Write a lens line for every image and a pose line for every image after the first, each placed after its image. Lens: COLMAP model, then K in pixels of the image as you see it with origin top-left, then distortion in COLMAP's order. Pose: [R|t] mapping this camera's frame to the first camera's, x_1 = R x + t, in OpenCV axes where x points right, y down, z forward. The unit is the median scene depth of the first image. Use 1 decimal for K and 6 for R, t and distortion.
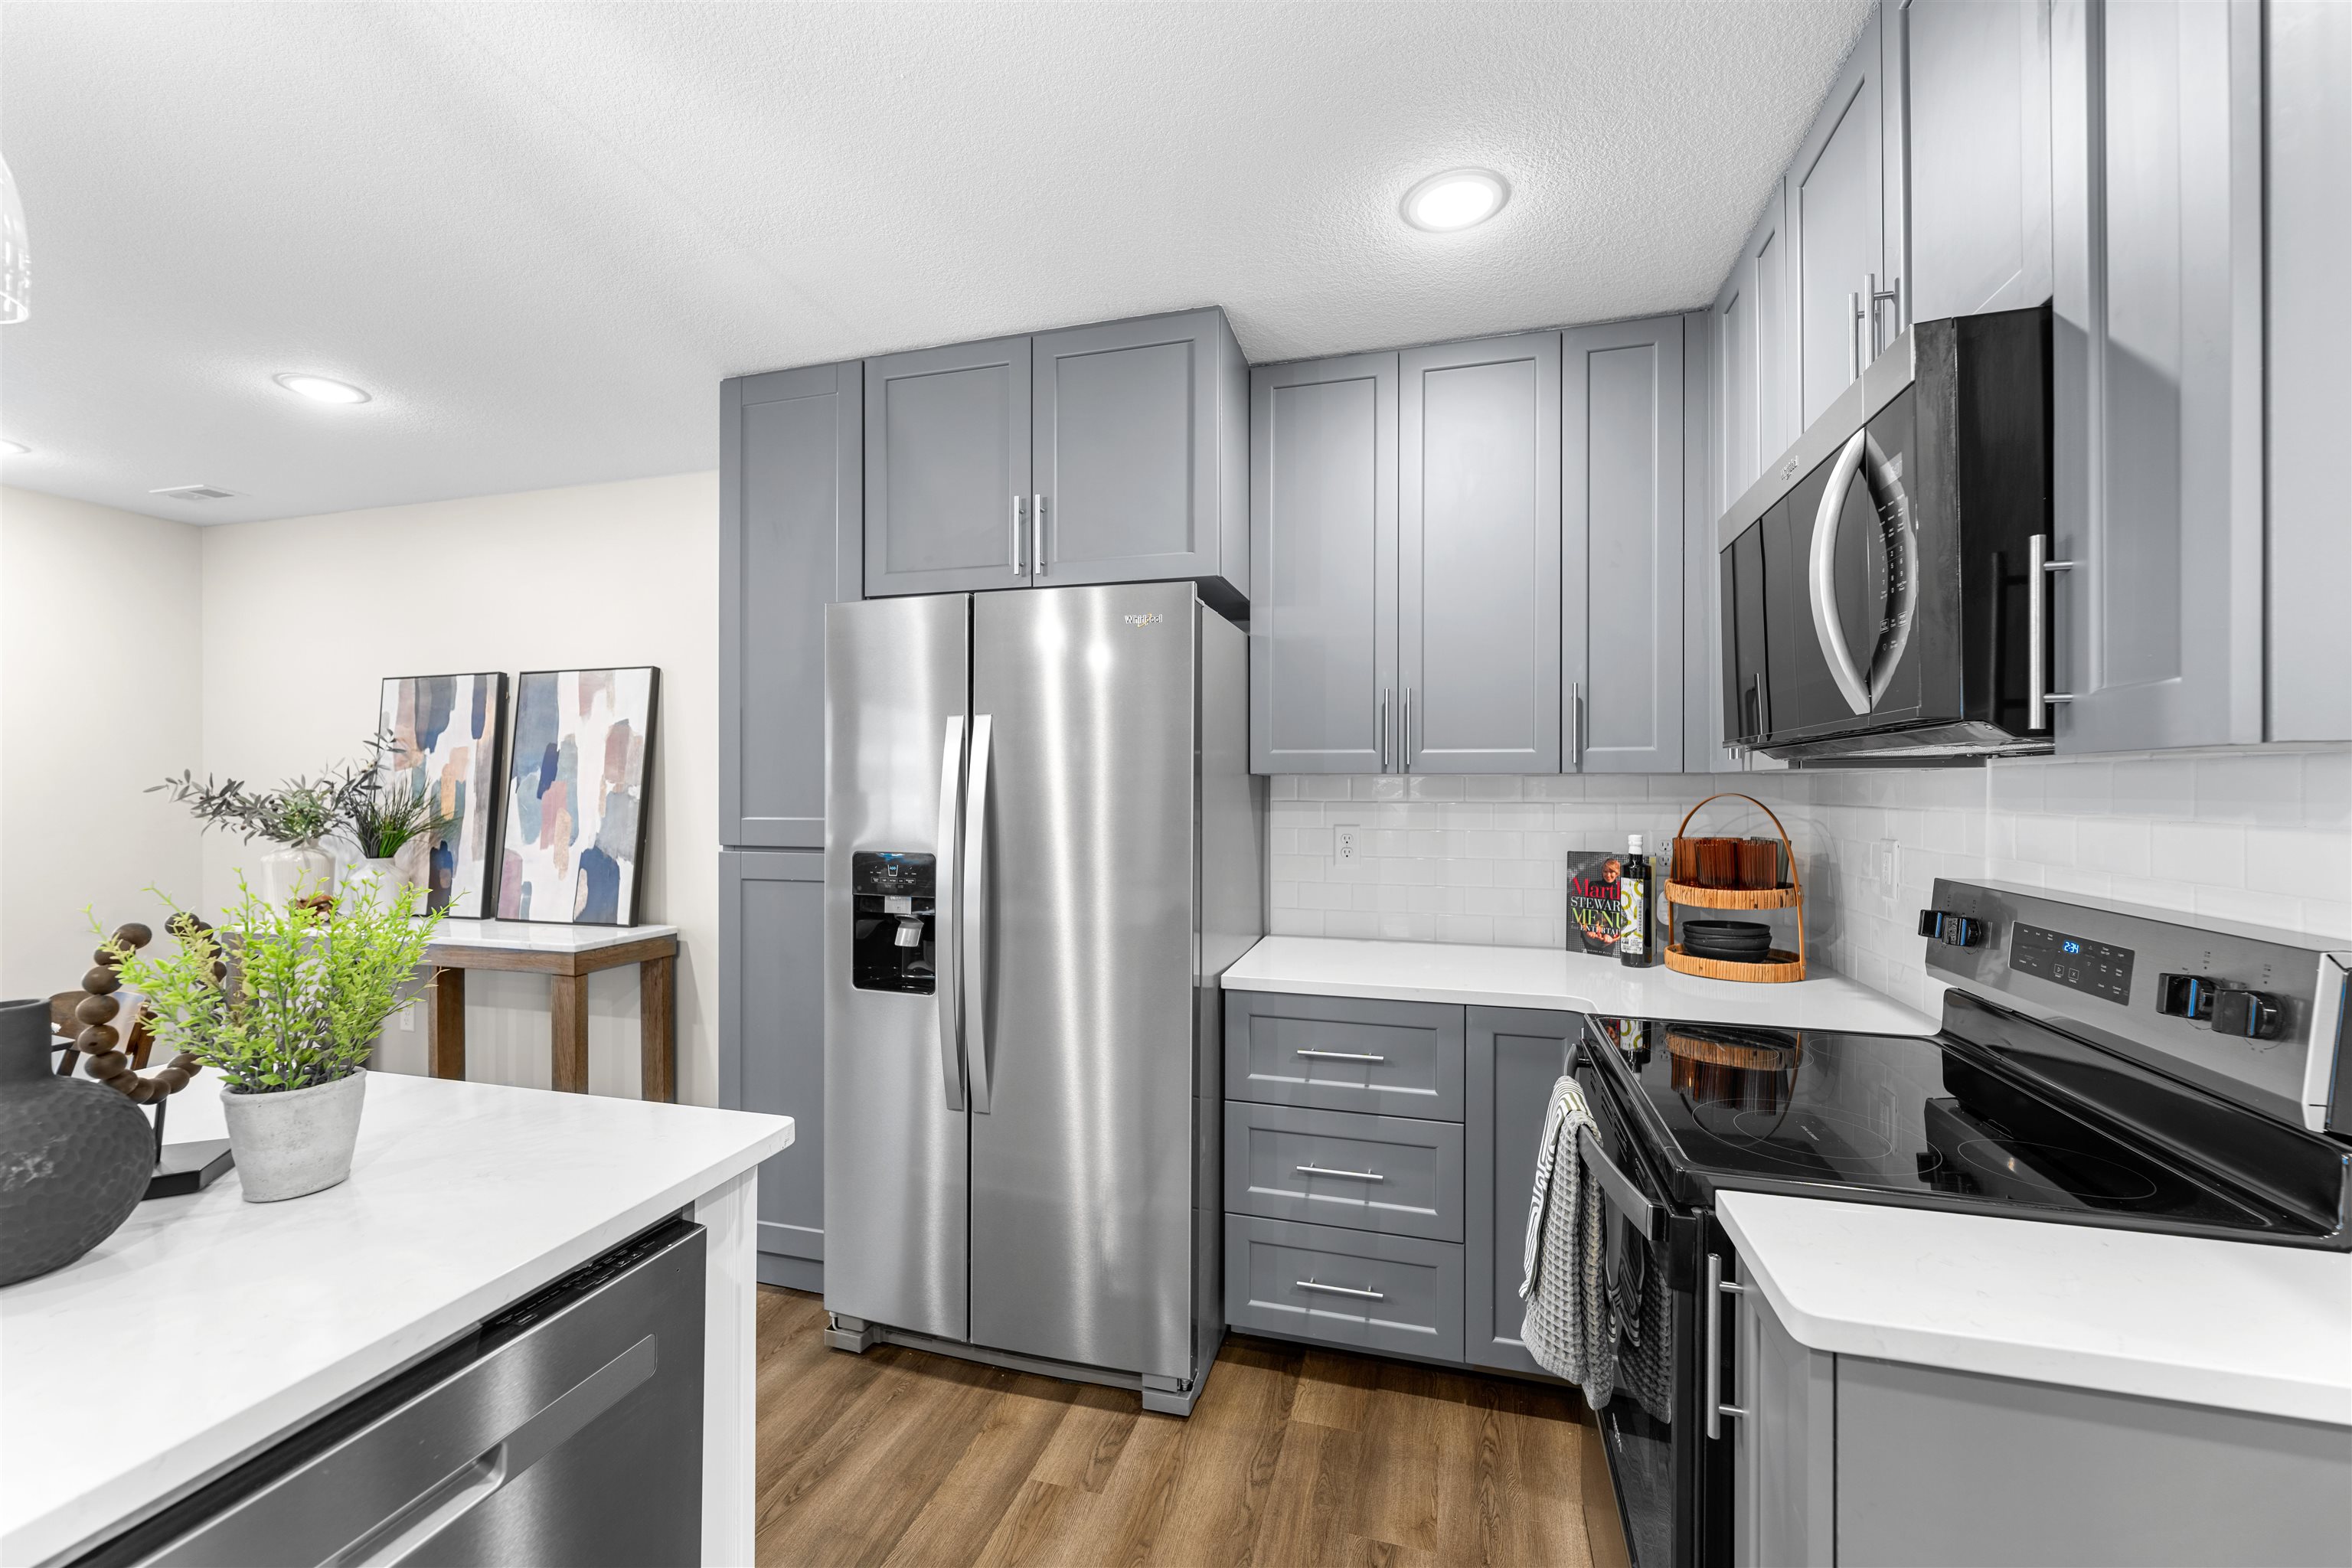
lens RADIAL K [[947.3, 0, 1176.0], [0, 947.3, 784.0], [0, 0, 1]] dist [0.001313, 0.000158]
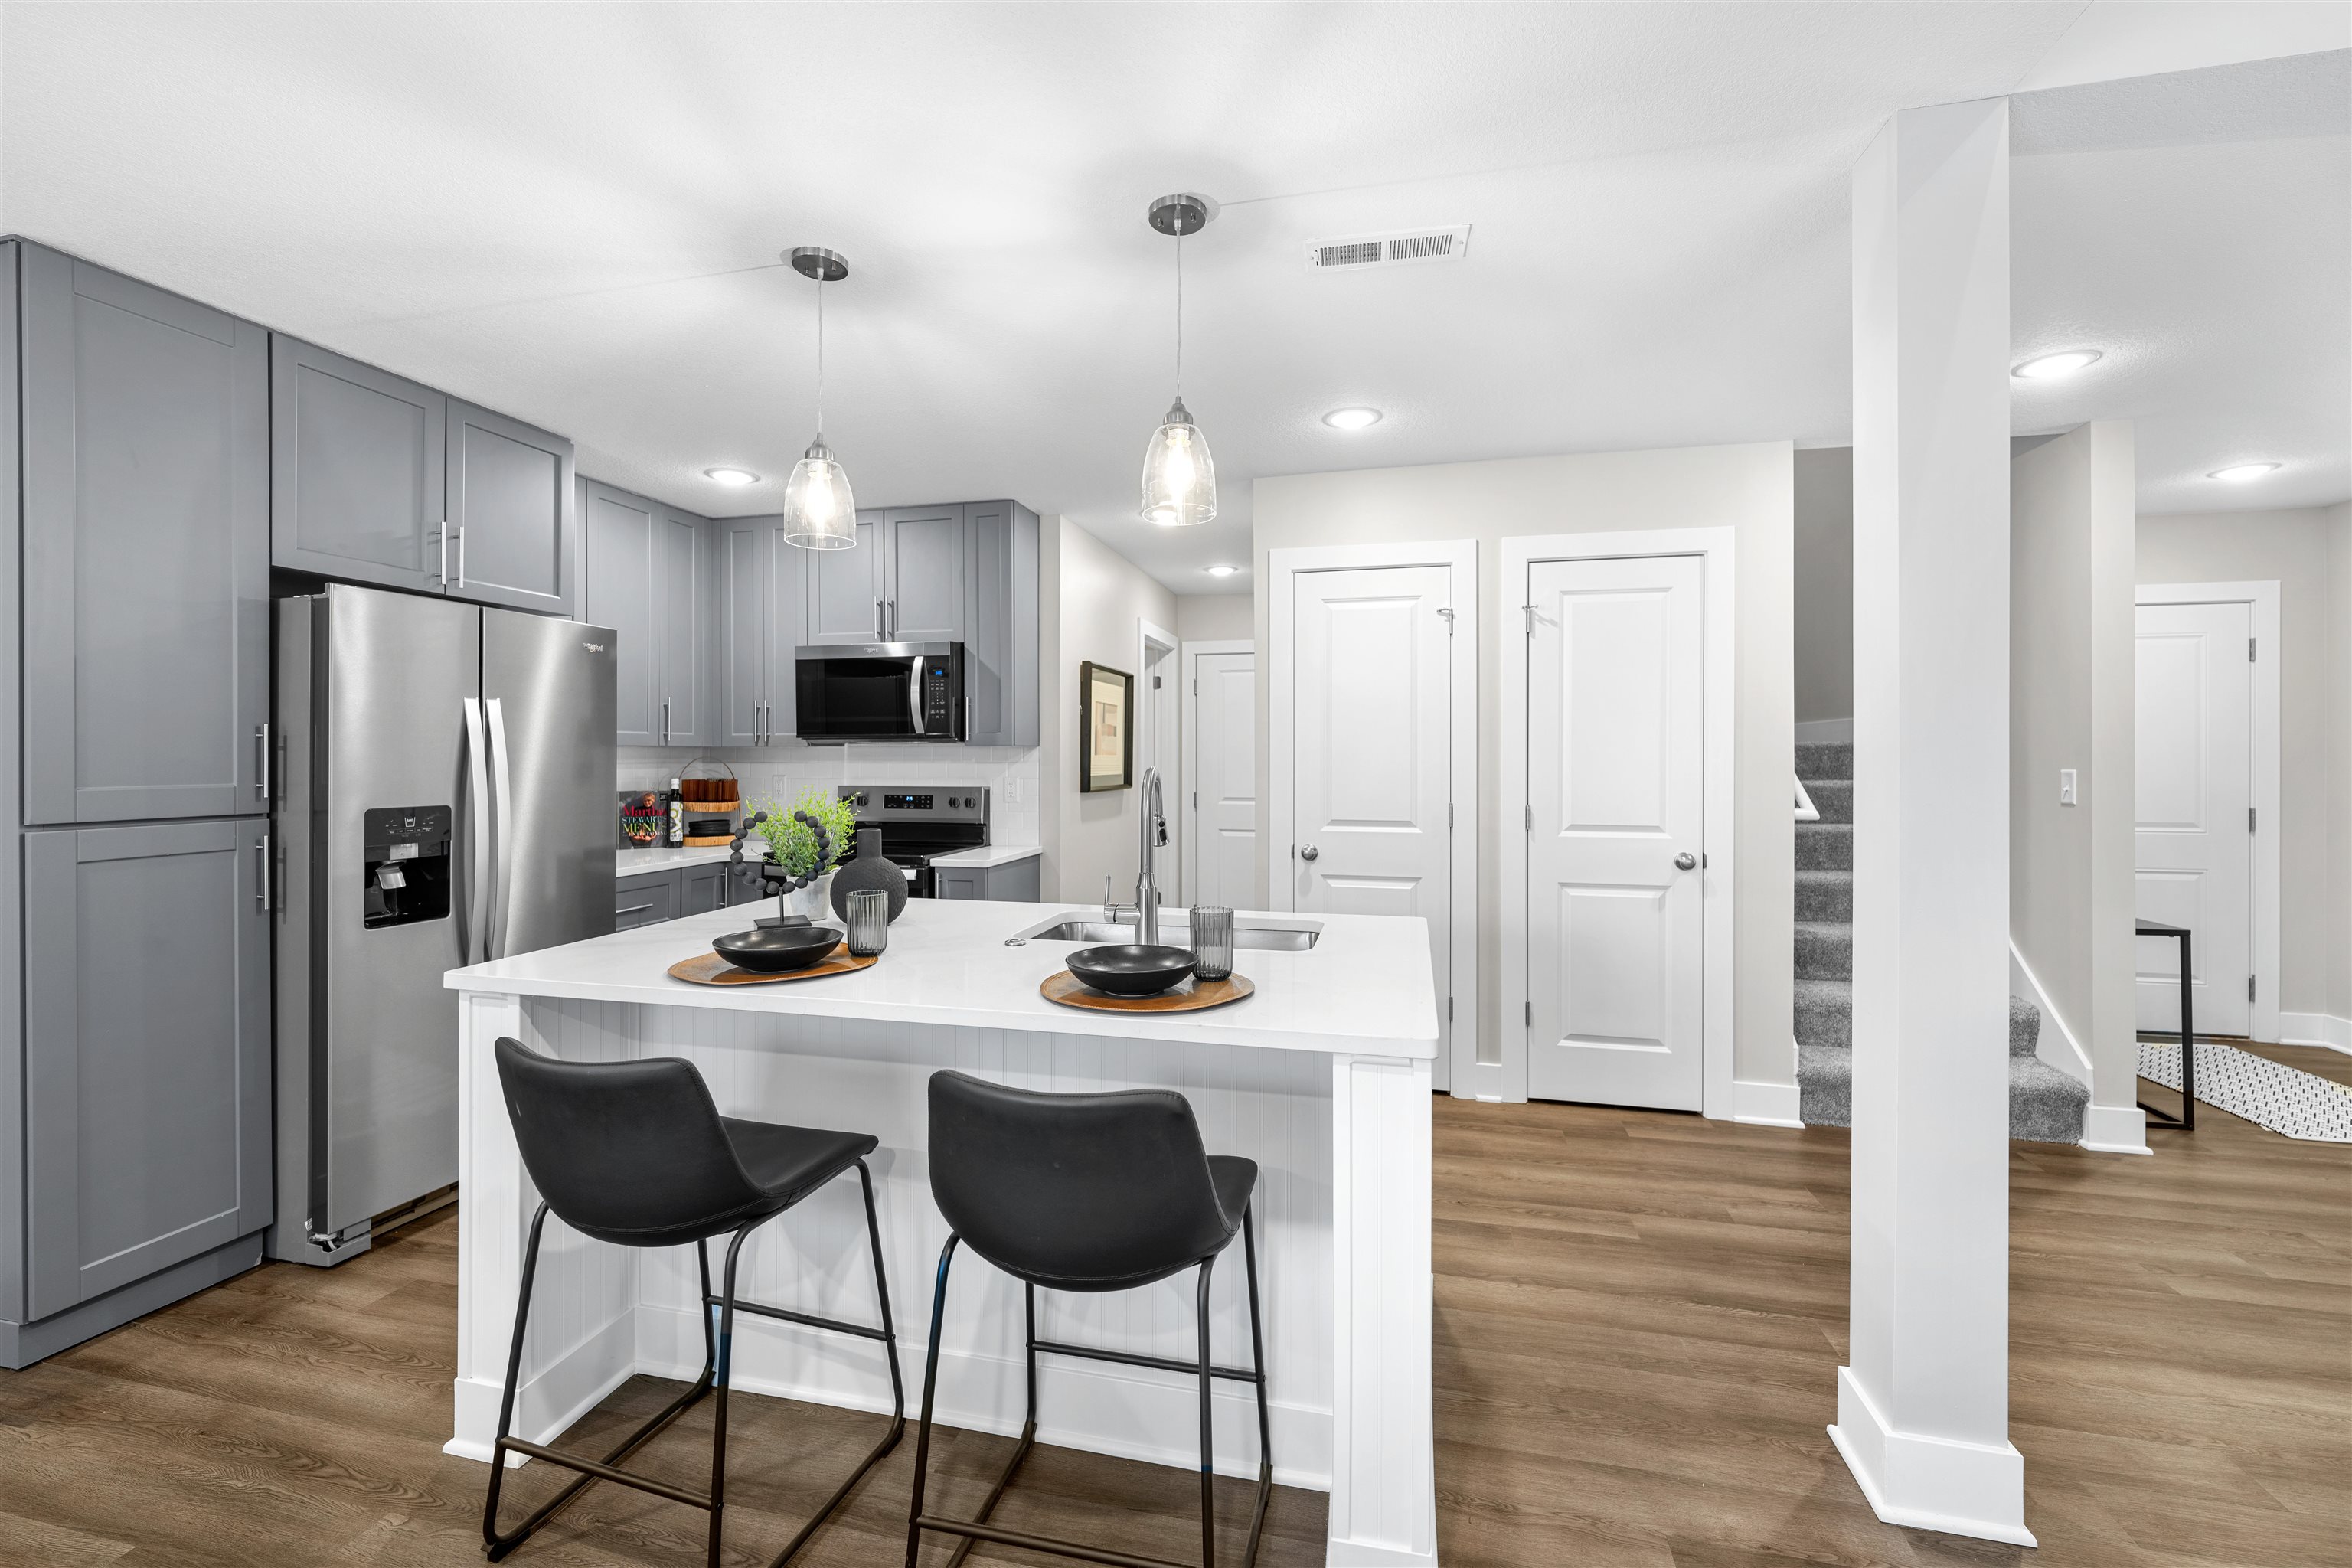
lens RADIAL K [[962.4, 0, 1182.4], [0, 962.4, 756.1], [0, 0, 1]] dist [-0.000511, -0.000228]
pose [[-0.047055, -0.001480, 0.998891, -1.448405], [-0.002306, 0.999996, 0.001373, 0.003297], [-0.998890, -0.002239, -0.047059, 0.075079]]
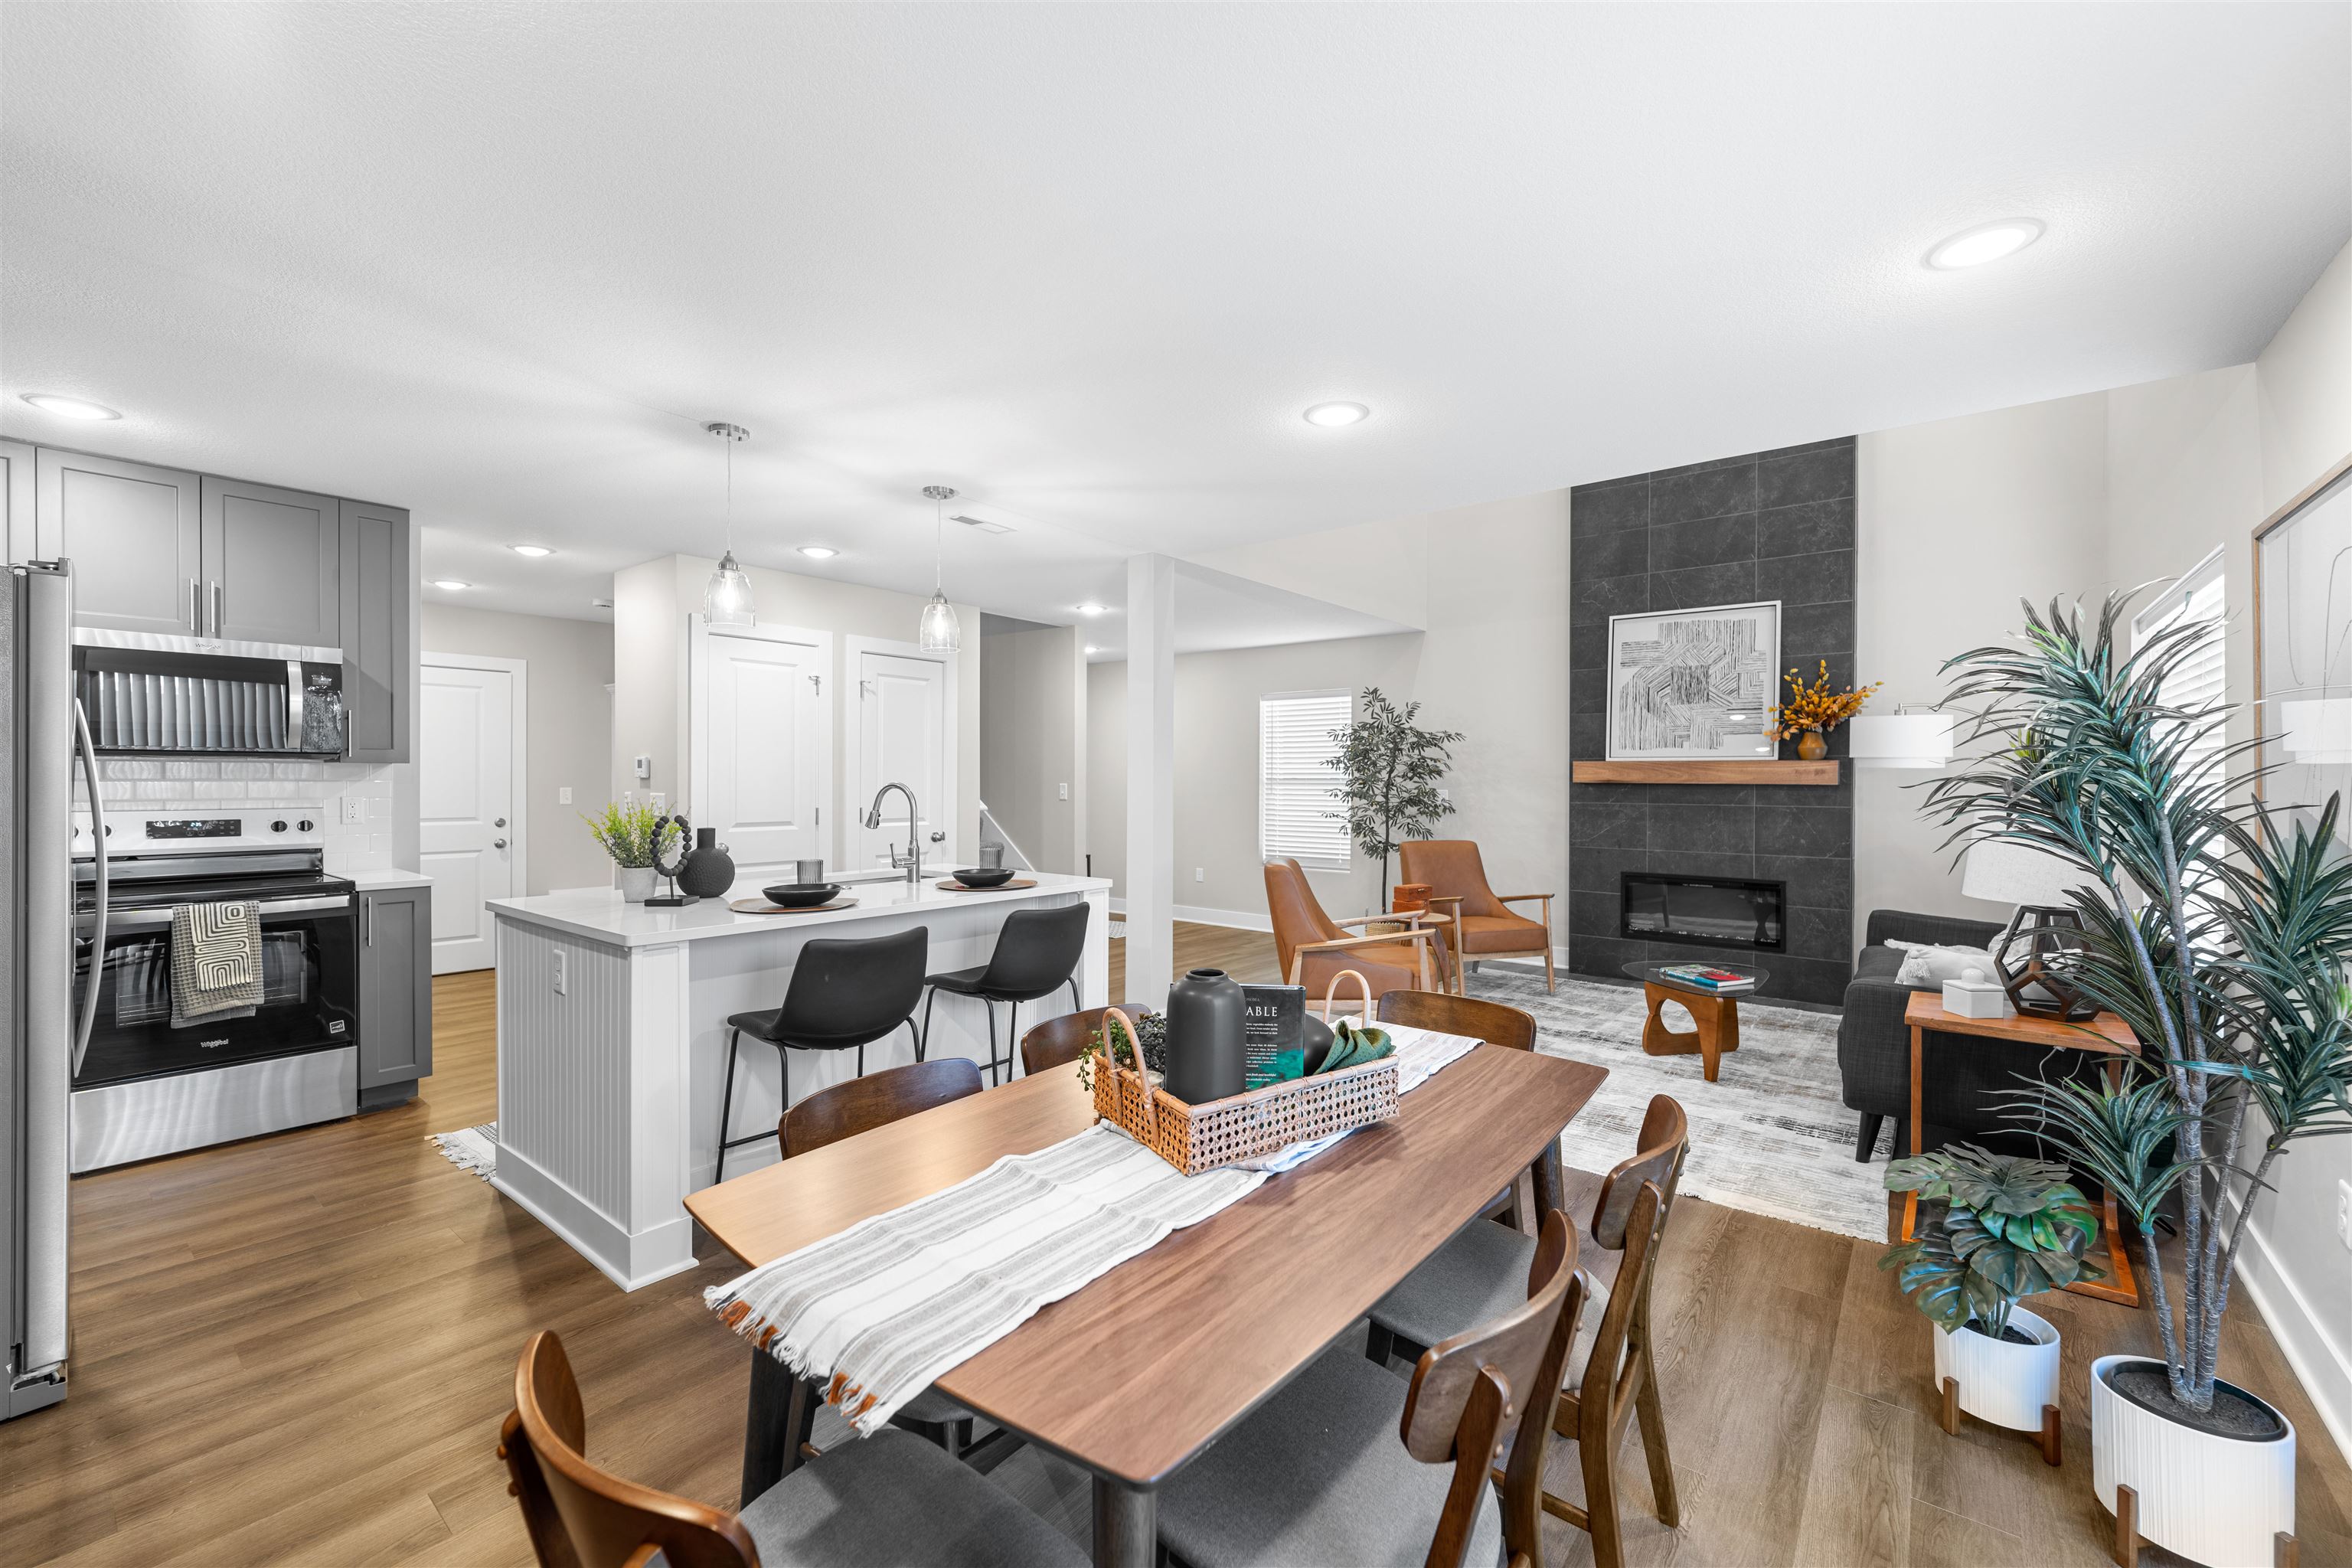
lens RADIAL K [[950.2, 0, 1176.0], [0, 950.2, 784.0], [0, 0, 1]] dist [0.000590, -0.000309]
pose [[-0.922610, -0.007349, 0.385663, -1.587150], [-0.006176, 0.999972, 0.004280, 0.008830], [-0.385684, 0.001567, -0.922630, 1.353445]]
